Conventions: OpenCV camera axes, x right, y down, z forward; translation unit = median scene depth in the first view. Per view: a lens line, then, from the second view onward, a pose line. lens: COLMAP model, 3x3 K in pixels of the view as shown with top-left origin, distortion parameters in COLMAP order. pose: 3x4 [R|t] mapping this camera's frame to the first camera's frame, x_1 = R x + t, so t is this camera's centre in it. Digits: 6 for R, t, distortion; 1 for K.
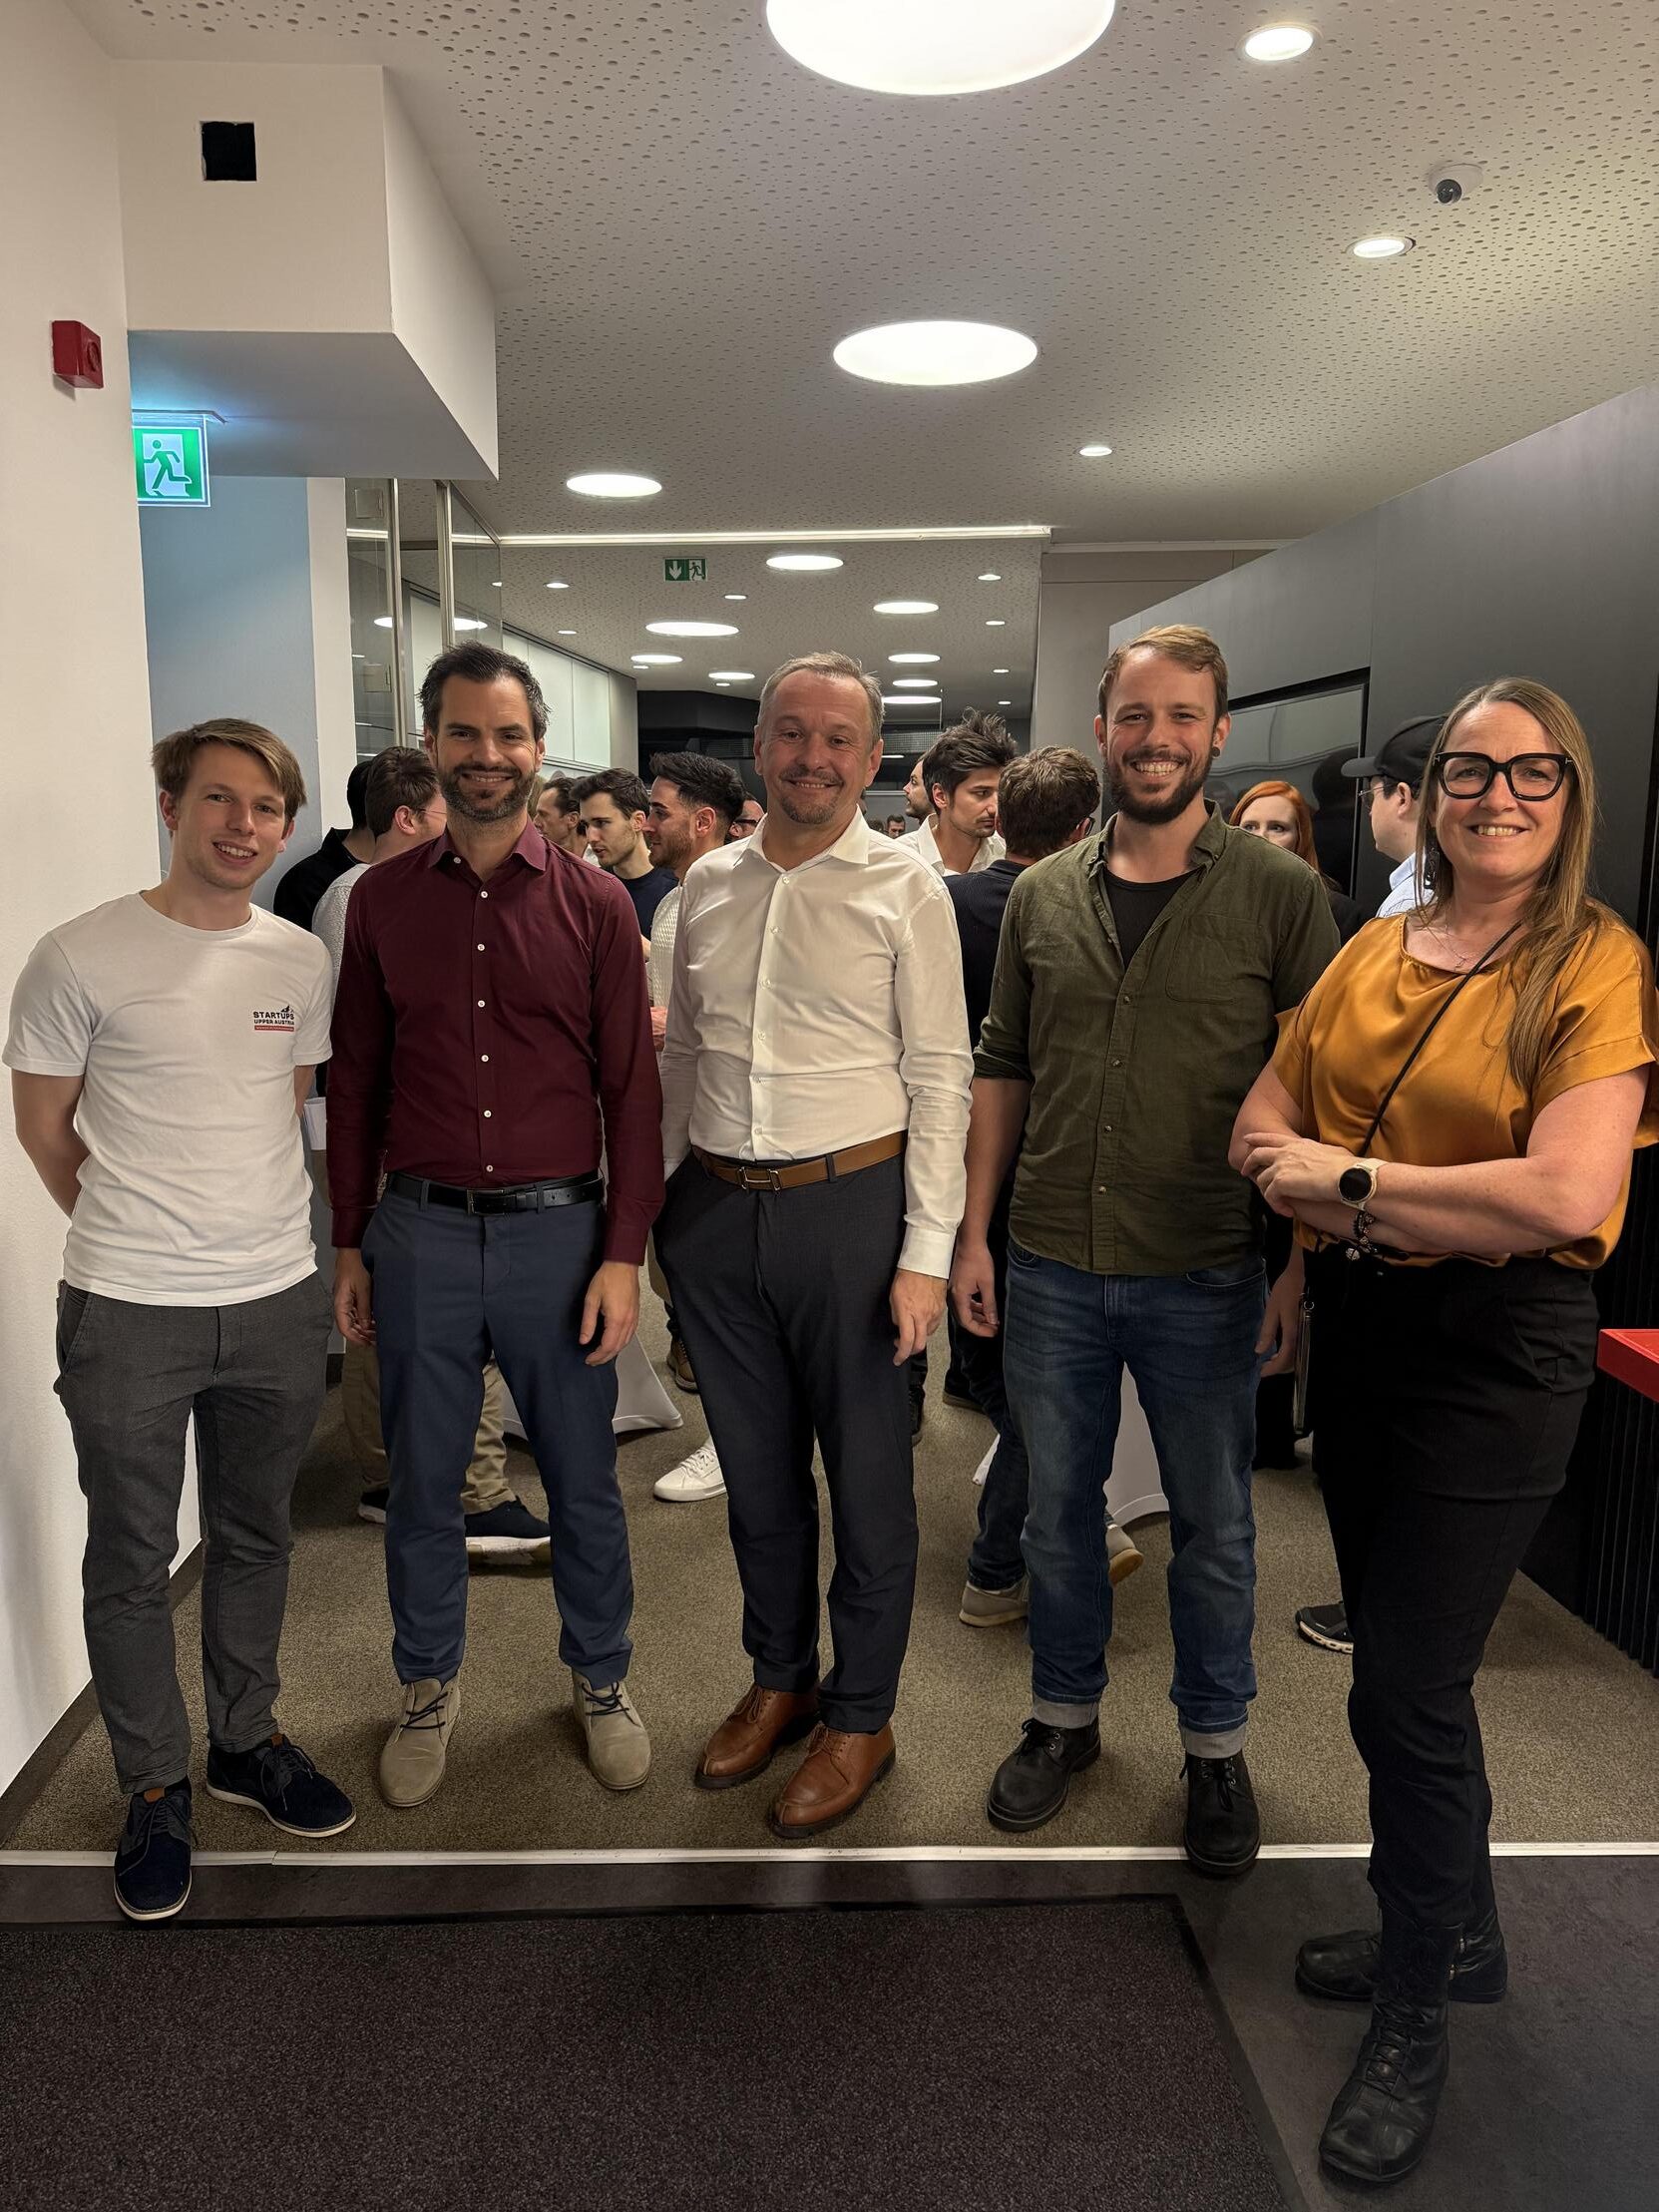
lens RADIAL K [[1560.2, 0, 853.1], [0, 1560.2, 1076.6], [0, 0, 1]] dist [0.043210, -0.041114]
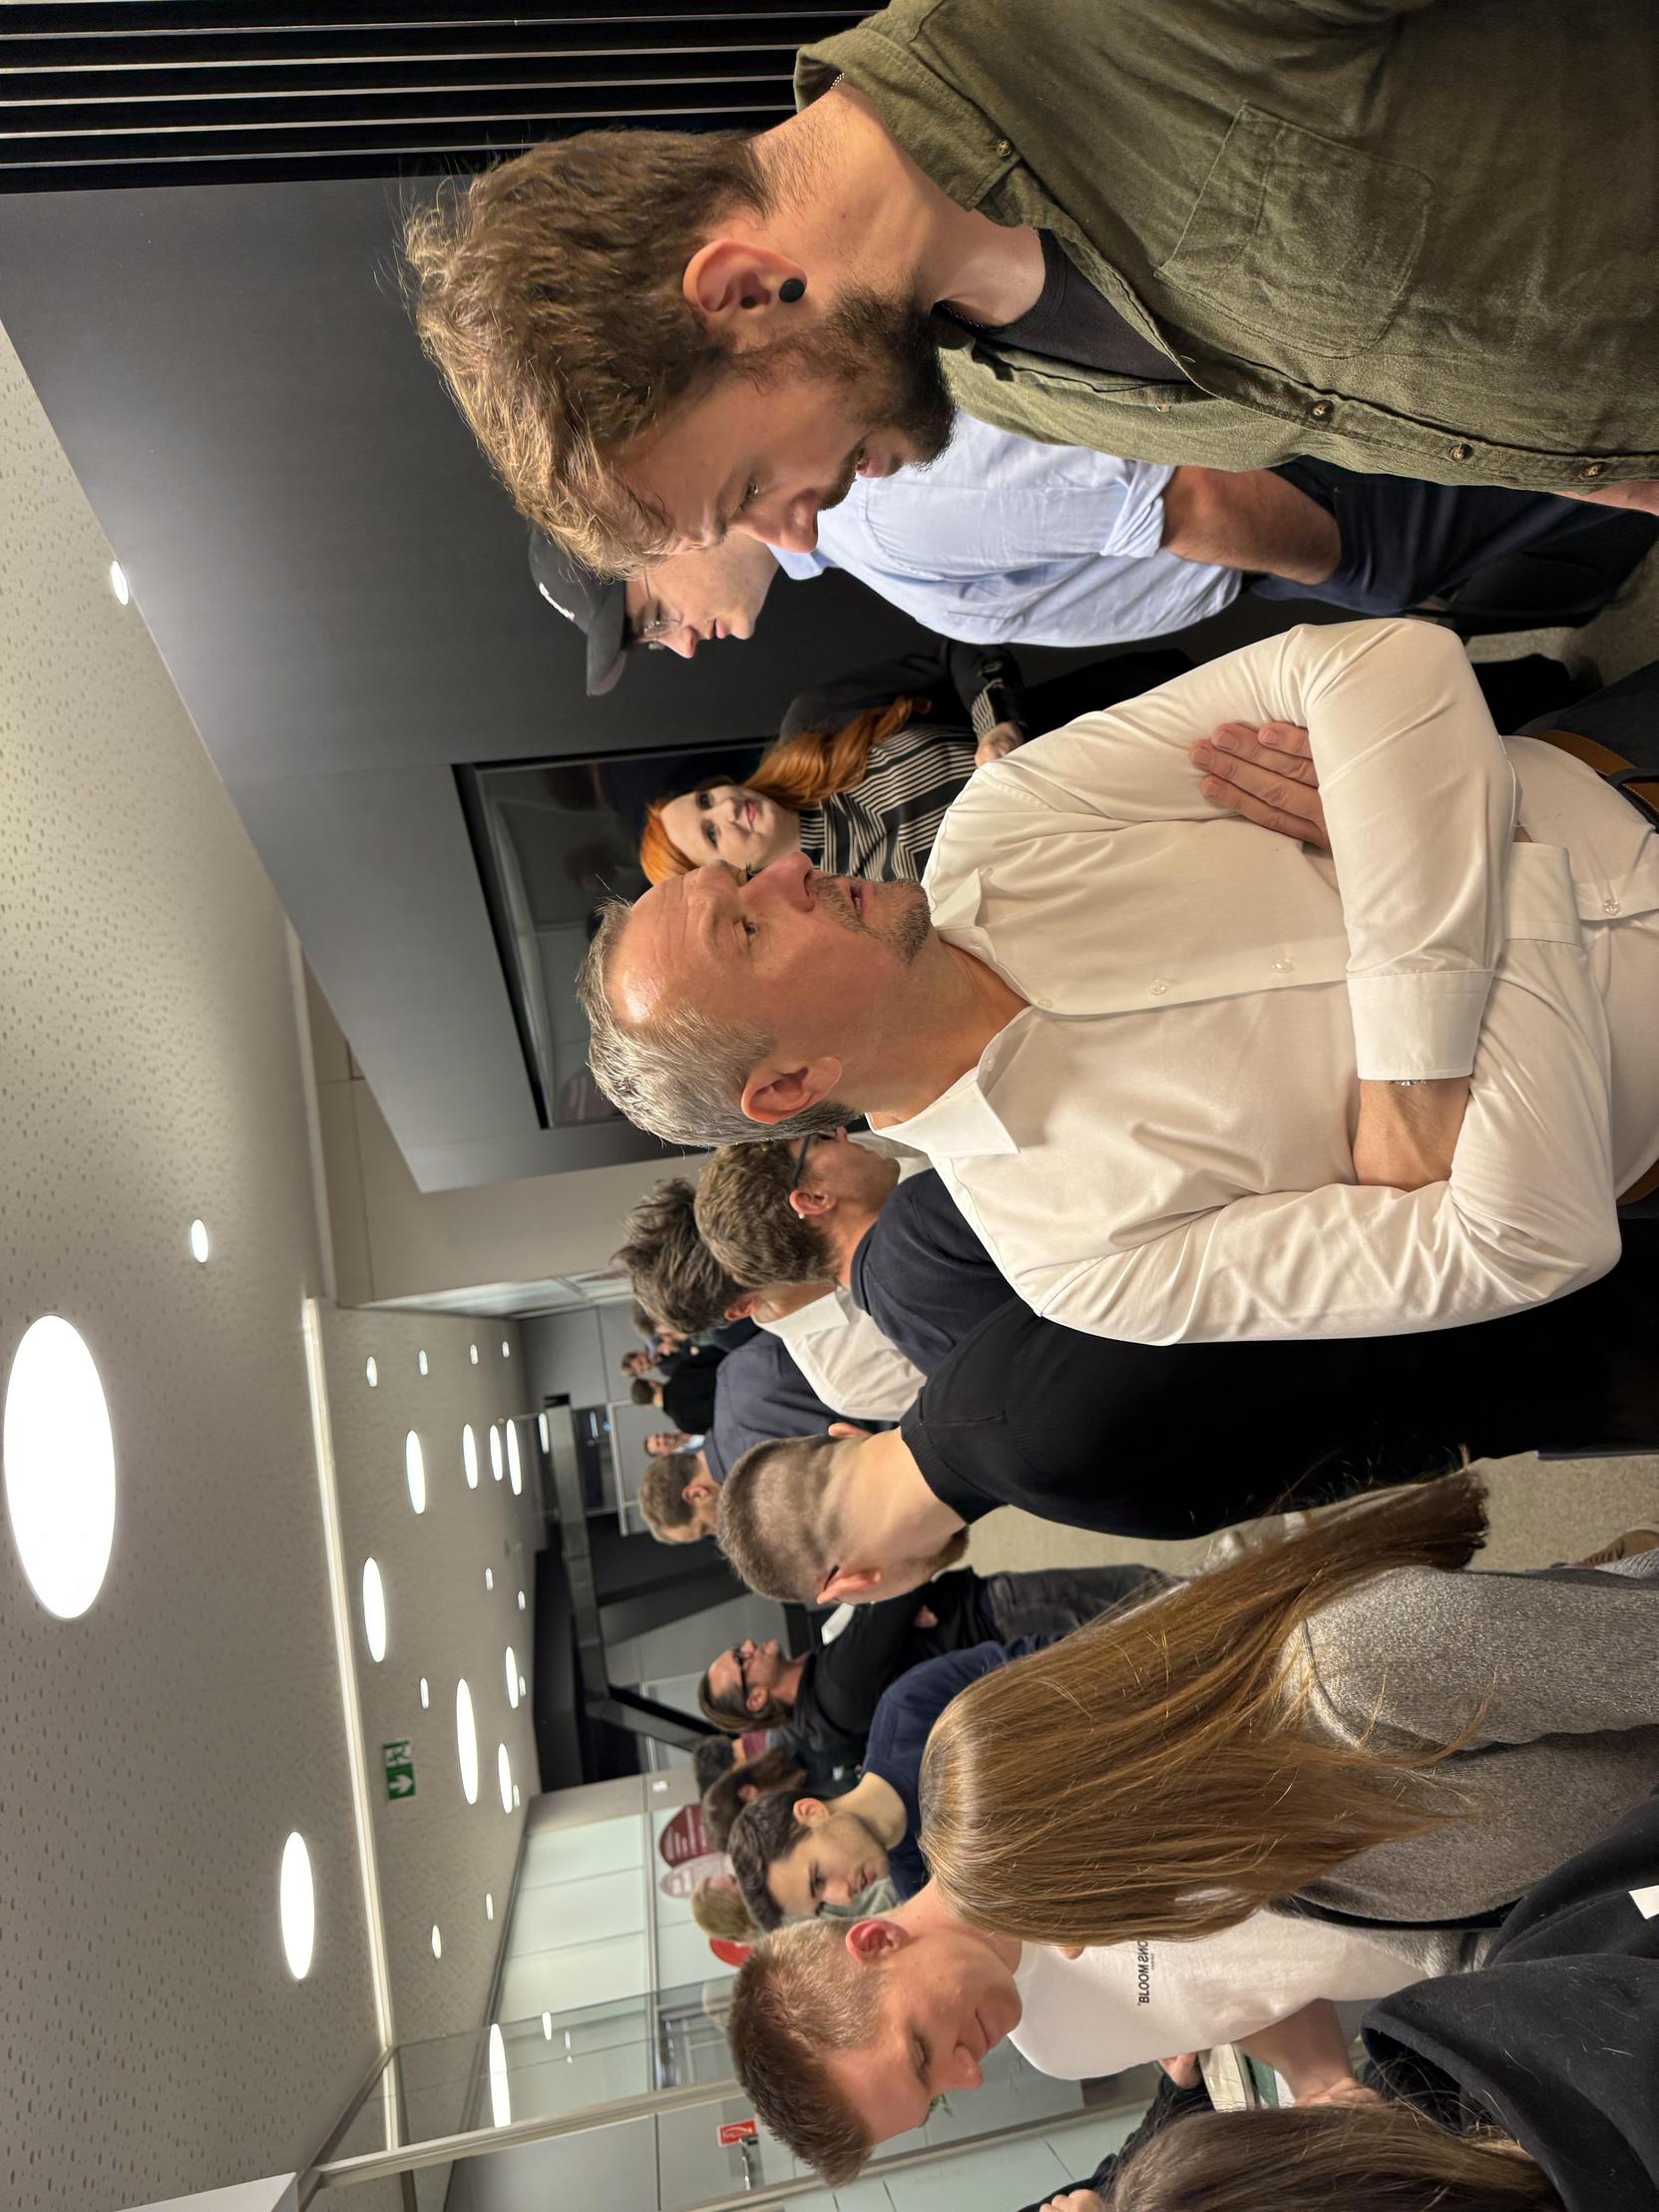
lens RADIAL K [[1560.2, 0, 814.7], [0, 1560.2, 1098.8], [0, 0, 1]] dist [0.043210, -0.041114]
pose [[-0.164204, -0.958152, 0.234484, -0.007225], [0.985452, -0.169905, -0.004179, -0.067917], [0.043844, 0.230386, 0.972111, 0.197260]]
